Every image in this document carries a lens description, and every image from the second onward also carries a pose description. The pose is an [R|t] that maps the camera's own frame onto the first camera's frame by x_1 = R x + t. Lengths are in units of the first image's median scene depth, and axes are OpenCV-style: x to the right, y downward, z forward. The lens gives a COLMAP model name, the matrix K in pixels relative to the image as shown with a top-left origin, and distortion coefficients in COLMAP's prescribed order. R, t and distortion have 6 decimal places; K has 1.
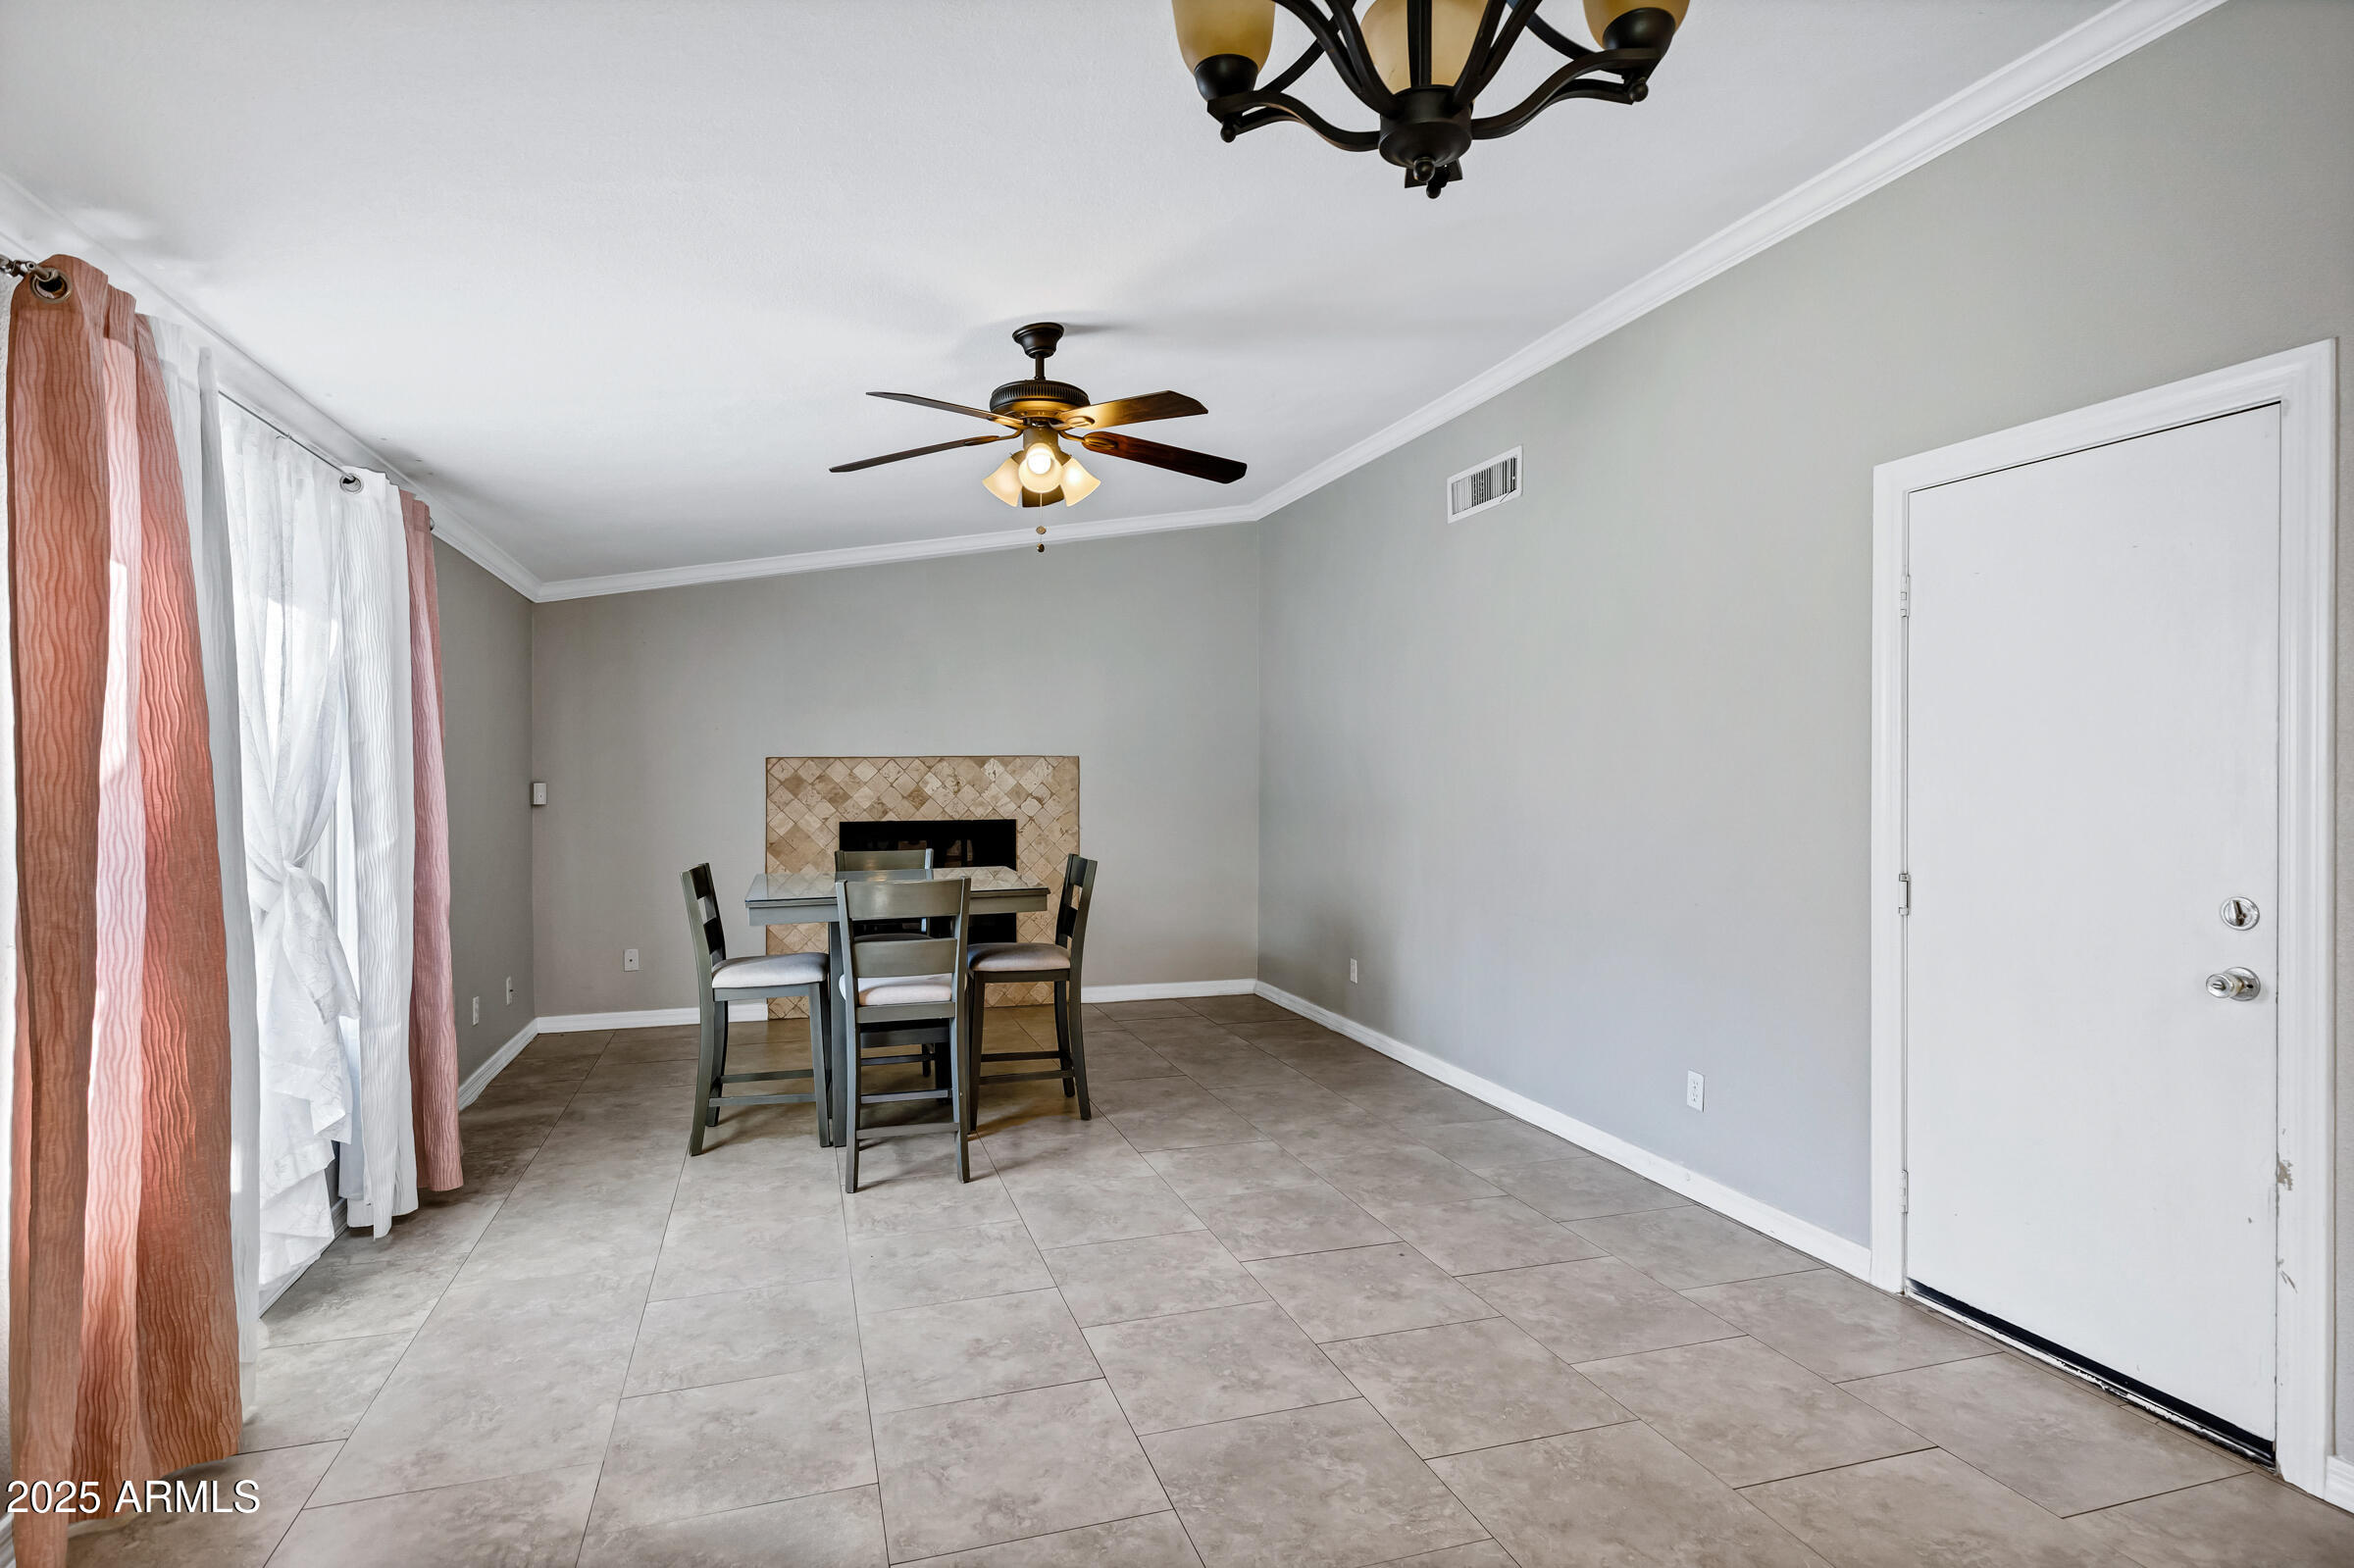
lens RADIAL K [[1236.2, 0, 1169.6], [0, 1236.2, 784.3], [0, 0, 1]] dist [0.004184, -0.000737]
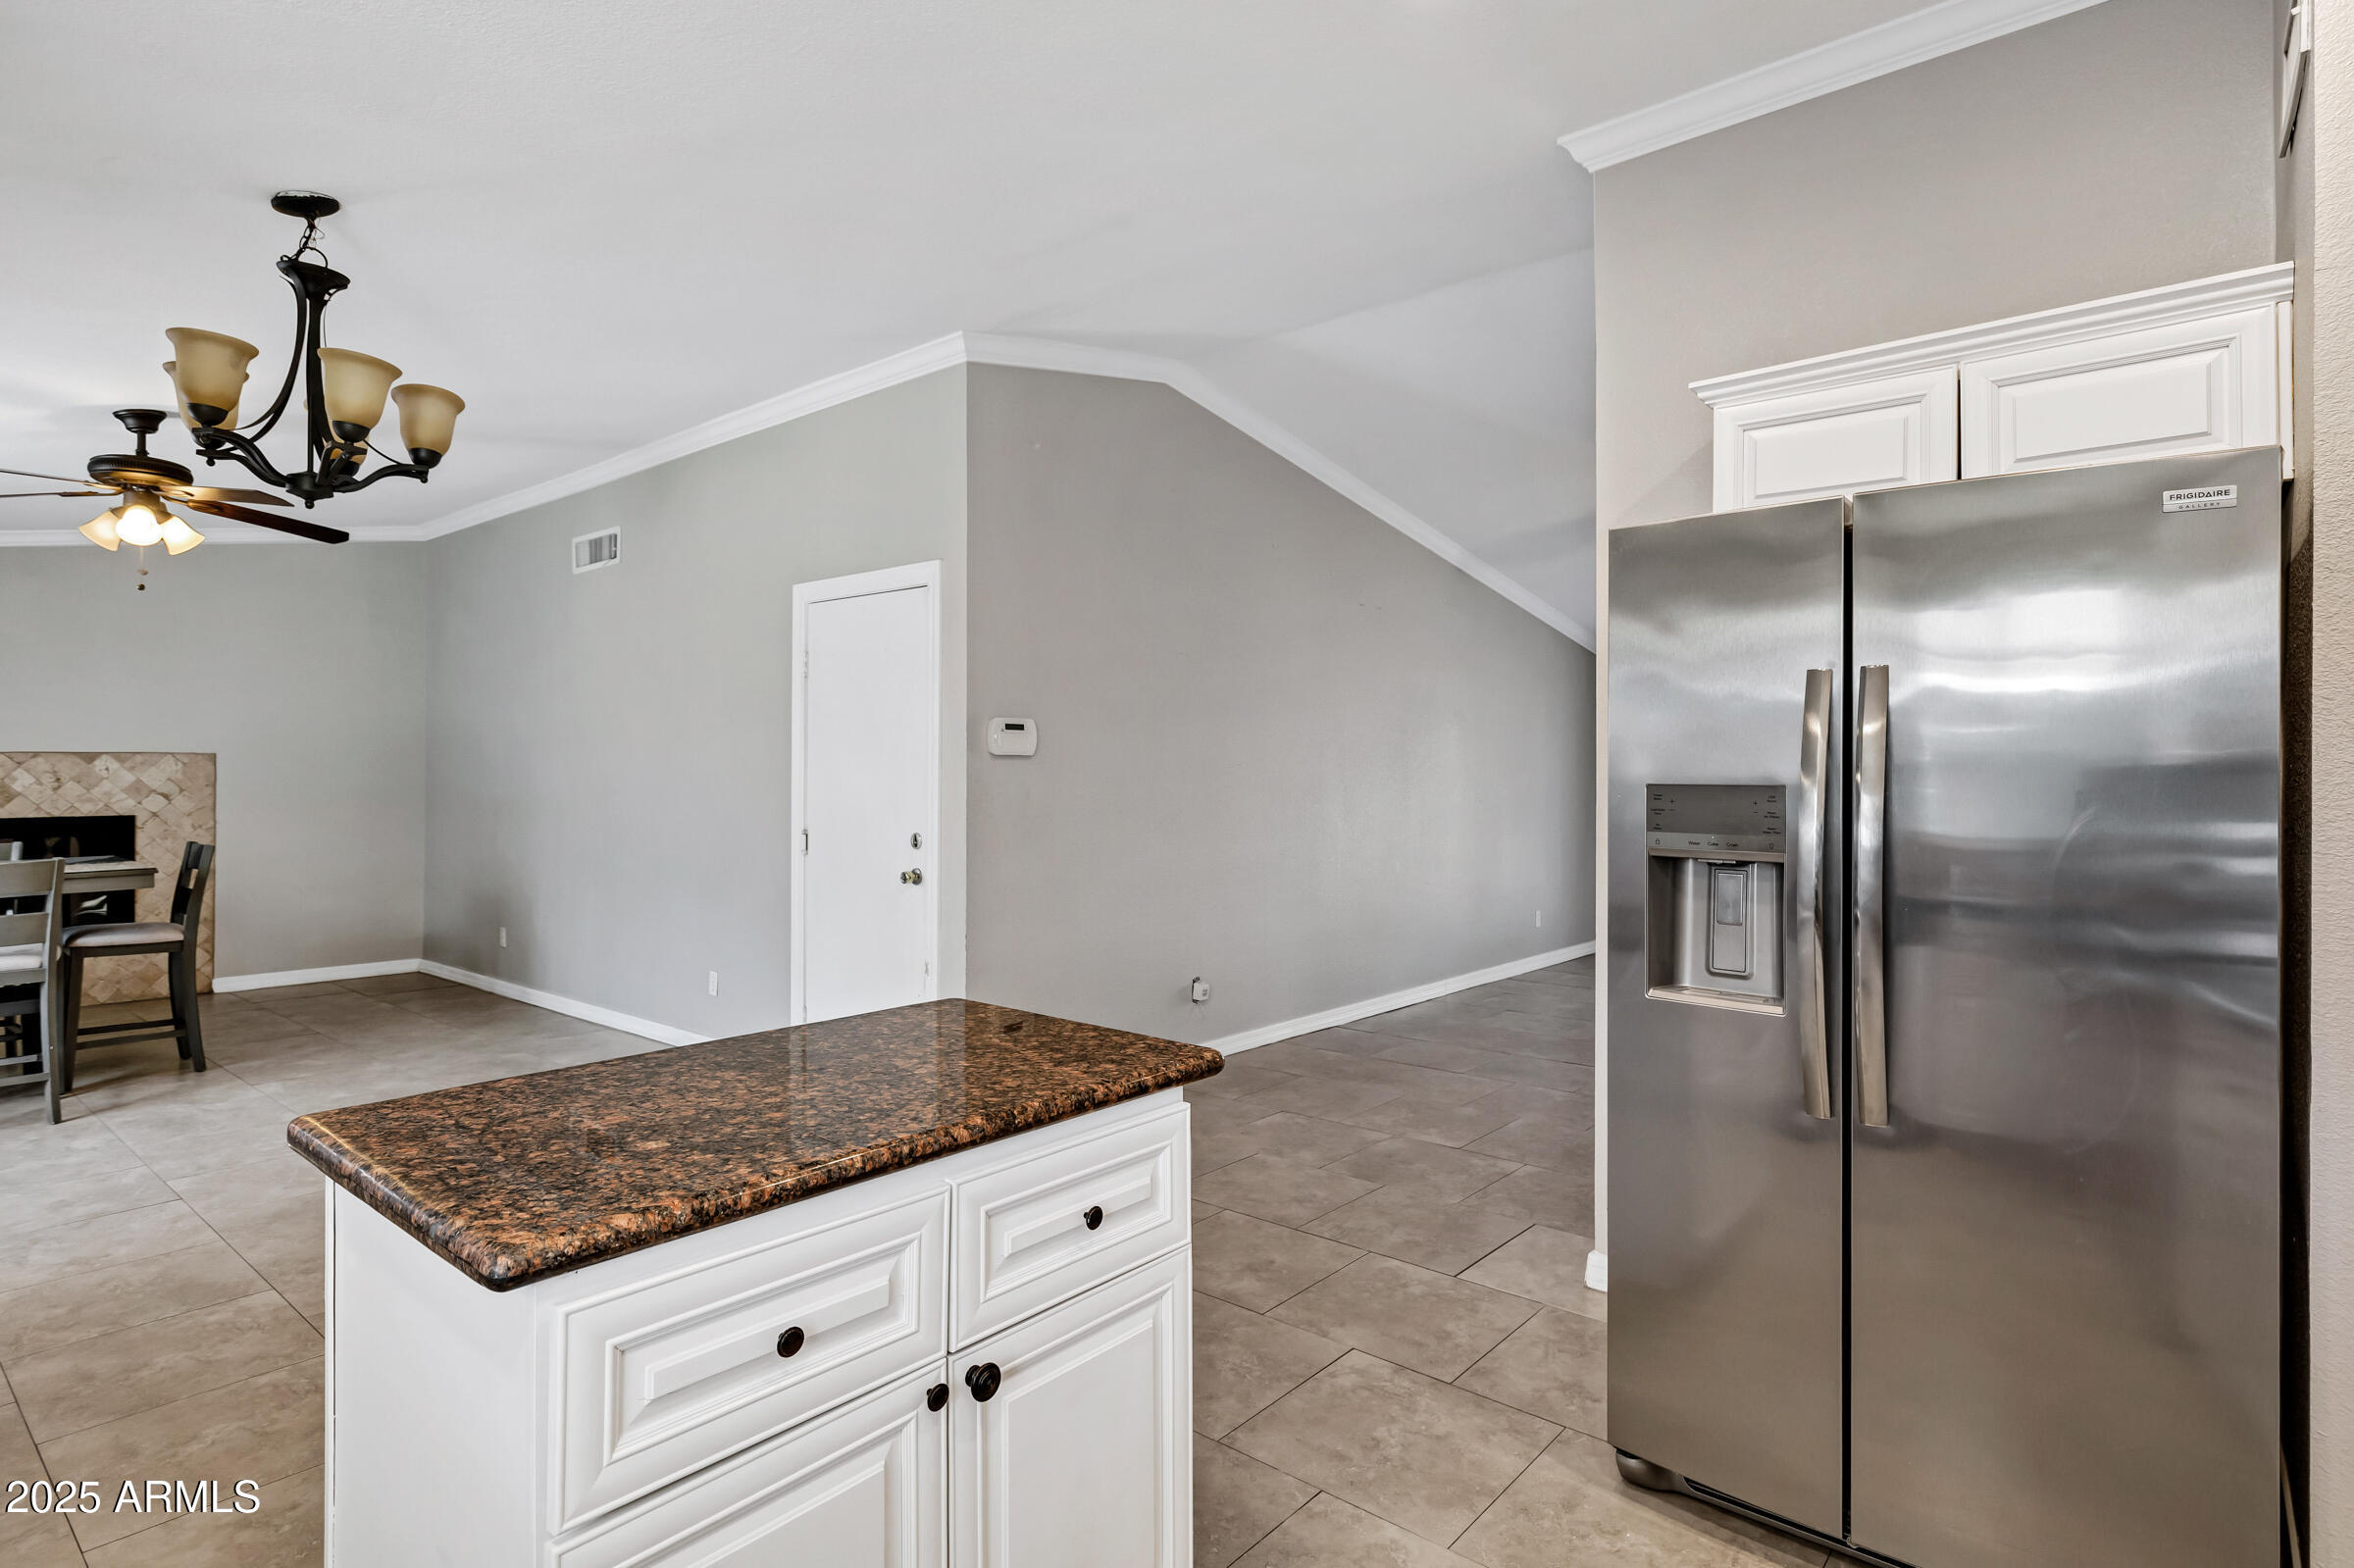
lens RADIAL K [[1236.2, 0, 1193.5], [0, 1236.2, 763.0], [0, 0, 1]] dist [0.004184, -0.000737]
pose [[0.844475, 0.005915, 0.535563, 0.093768], [0.003060, 0.999869, -0.015868, 0.006527], [-0.535587, 0.015039, 0.844346, -0.470319]]
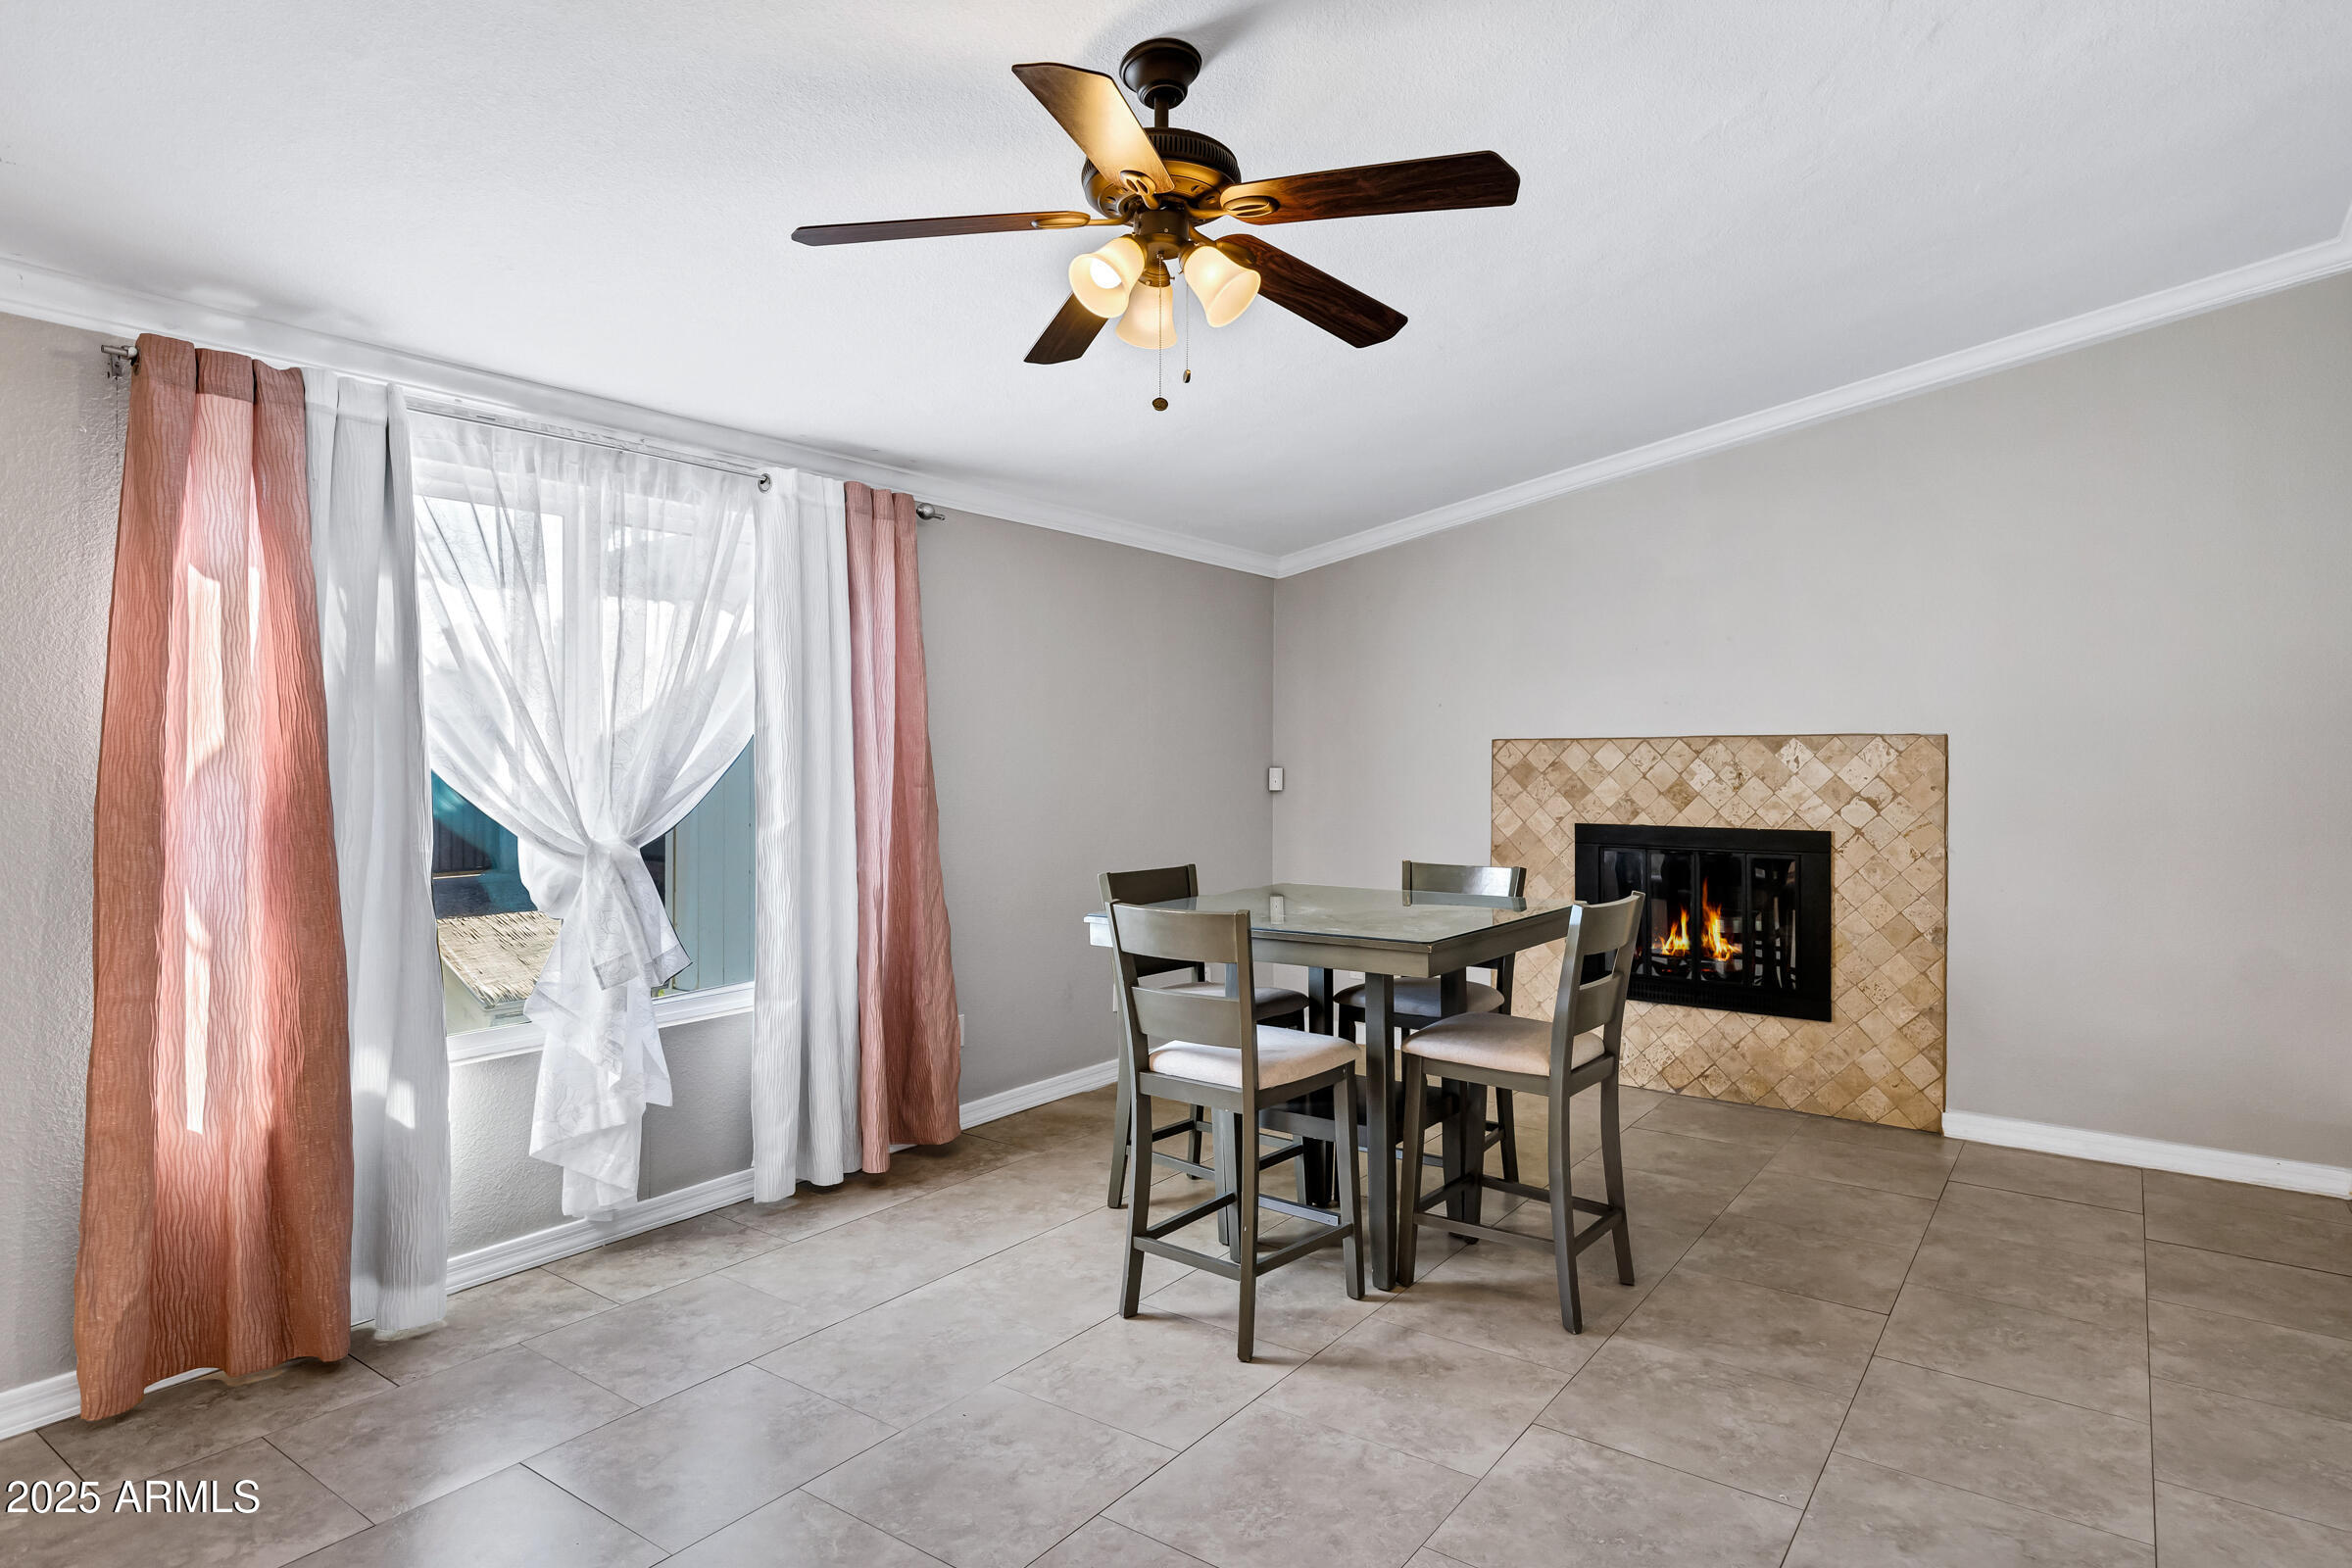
lens RADIAL K [[1294.9, 0, 1182.6], [0, 1294.9, 758.7], [0, 0, 1]] dist [0.003903, -0.000785]
pose [[0.595394, 0.005151, -0.803418, 0.332090], [-0.012348, 0.999920, -0.002741, -0.006151], [0.803339, 0.011553, 0.595410, 0.467948]]
